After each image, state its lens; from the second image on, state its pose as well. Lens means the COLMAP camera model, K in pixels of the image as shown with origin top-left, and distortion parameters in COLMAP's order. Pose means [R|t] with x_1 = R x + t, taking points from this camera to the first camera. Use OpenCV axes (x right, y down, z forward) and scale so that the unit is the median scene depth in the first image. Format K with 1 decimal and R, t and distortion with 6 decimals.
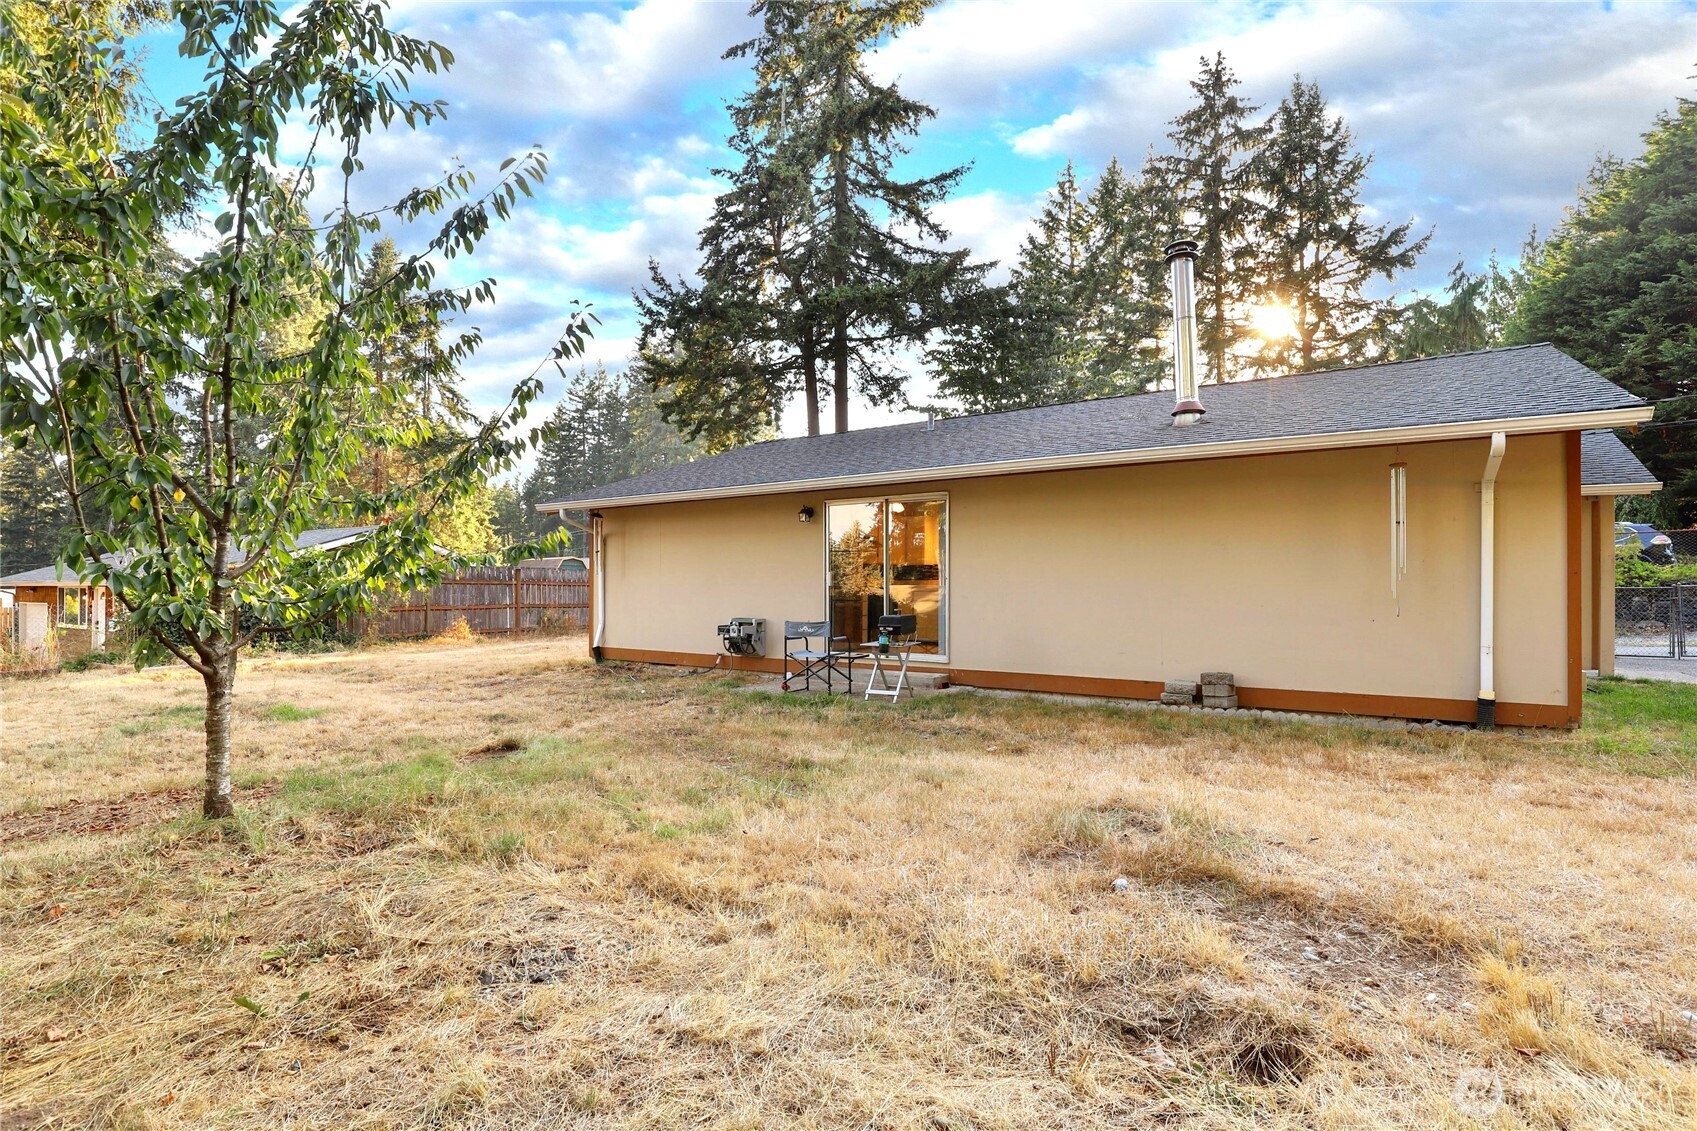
lens RADIAL K [[801.7, 0, 809.6], [0, 801.7, 563.2], [0, 0, 1]] dist [-0.004195, 0.000066]
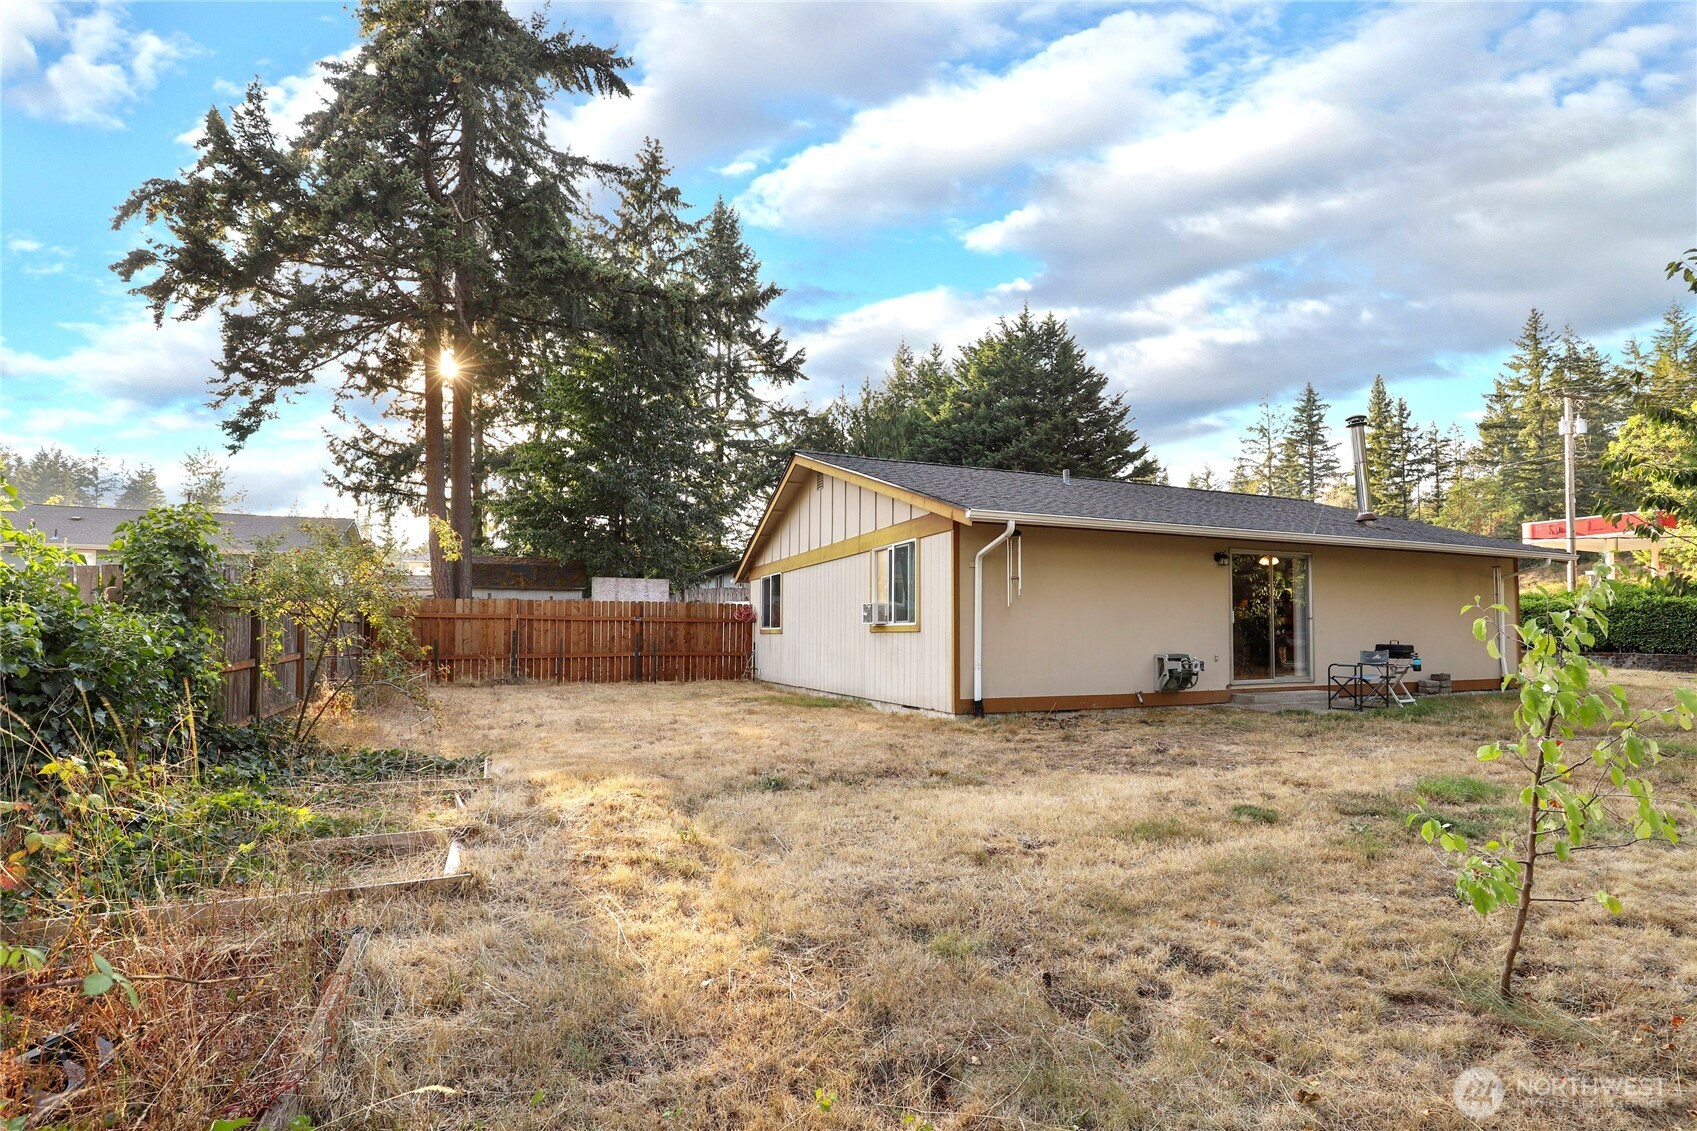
lens RADIAL K [[801.7, 0, 828.3], [0, 801.7, 614.0], [0, 0, 1]] dist [-0.004195, 0.000066]
pose [[0.568774, 0.008127, 0.822454, -0.338445], [-0.019424, 0.999805, 0.003553, 0.005932], [-0.822264, -0.017996, 0.568821, 0.225618]]
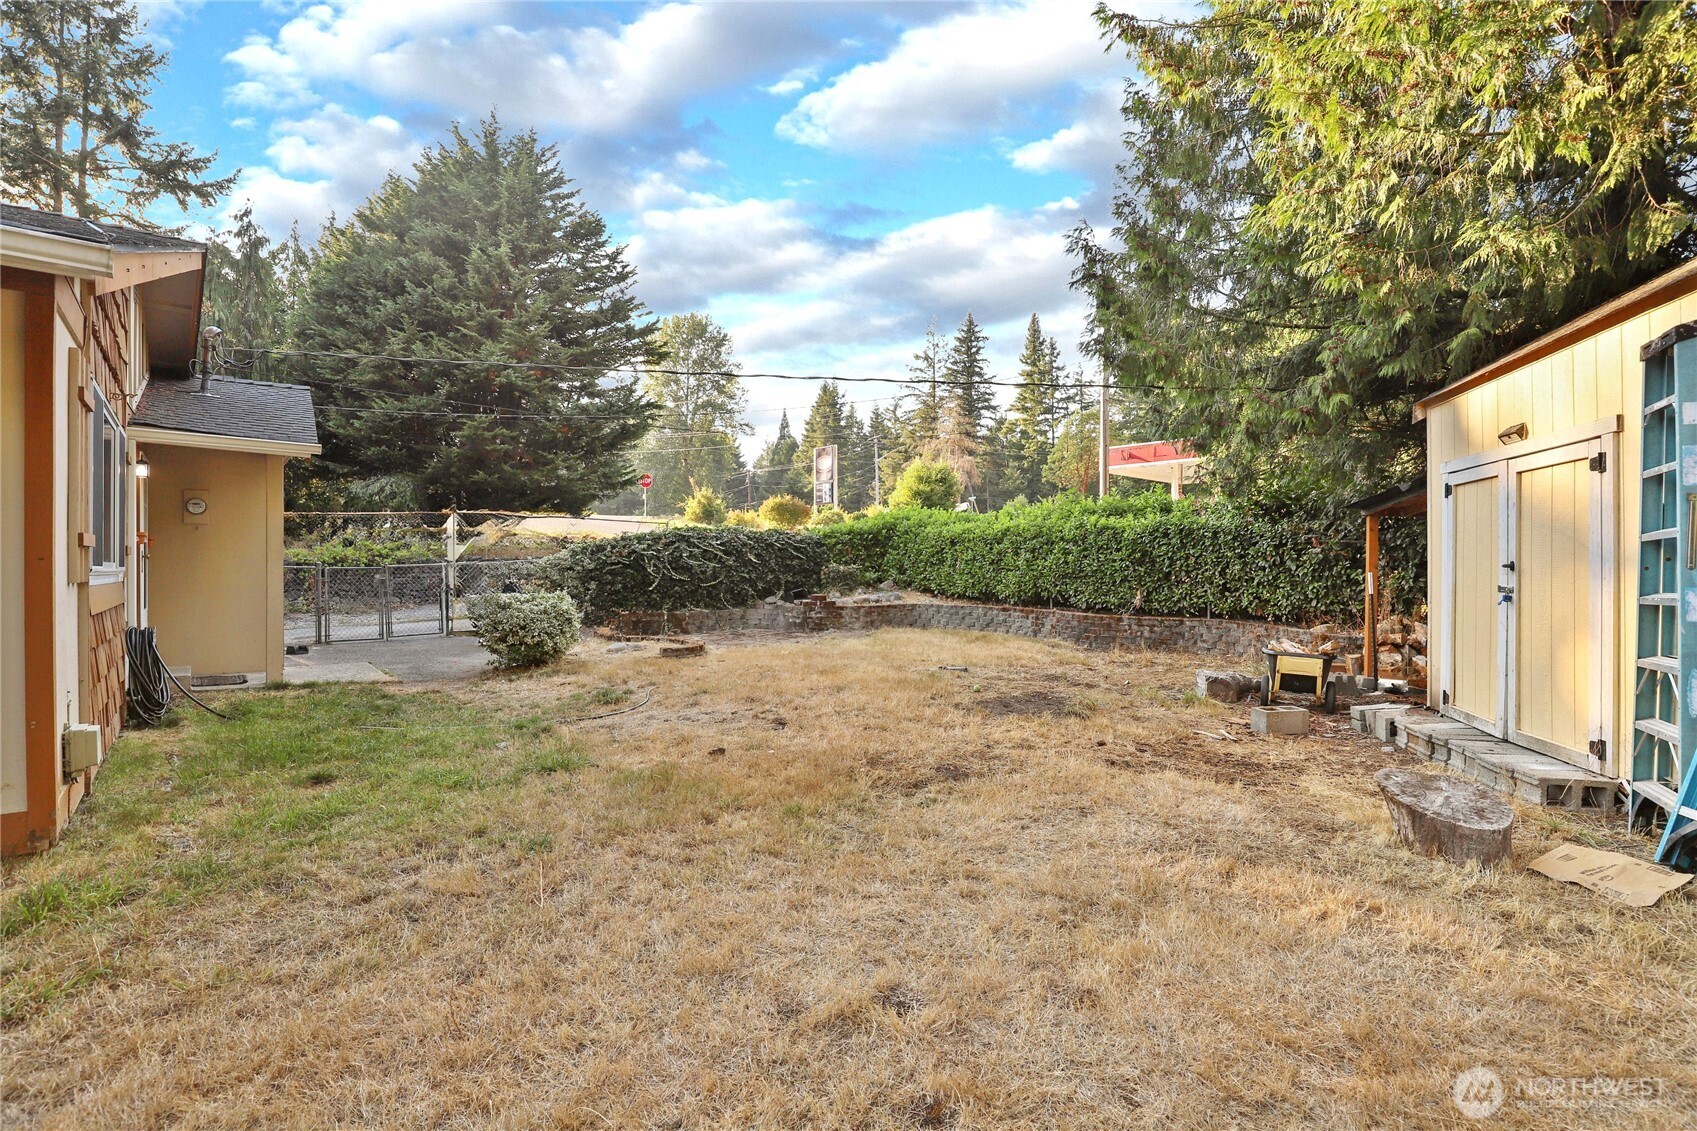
lens RADIAL K [[801.7, 0, 845.7], [0, 801.7, 557.7], [0, 0, 1]] dist [-0.004195, 0.000066]
pose [[0.285540, -0.003126, 0.958362, 0.107129], [-0.018337, 0.999794, 0.008724, 0.000401], [-0.958191, -0.020065, 0.285424, 0.063536]]
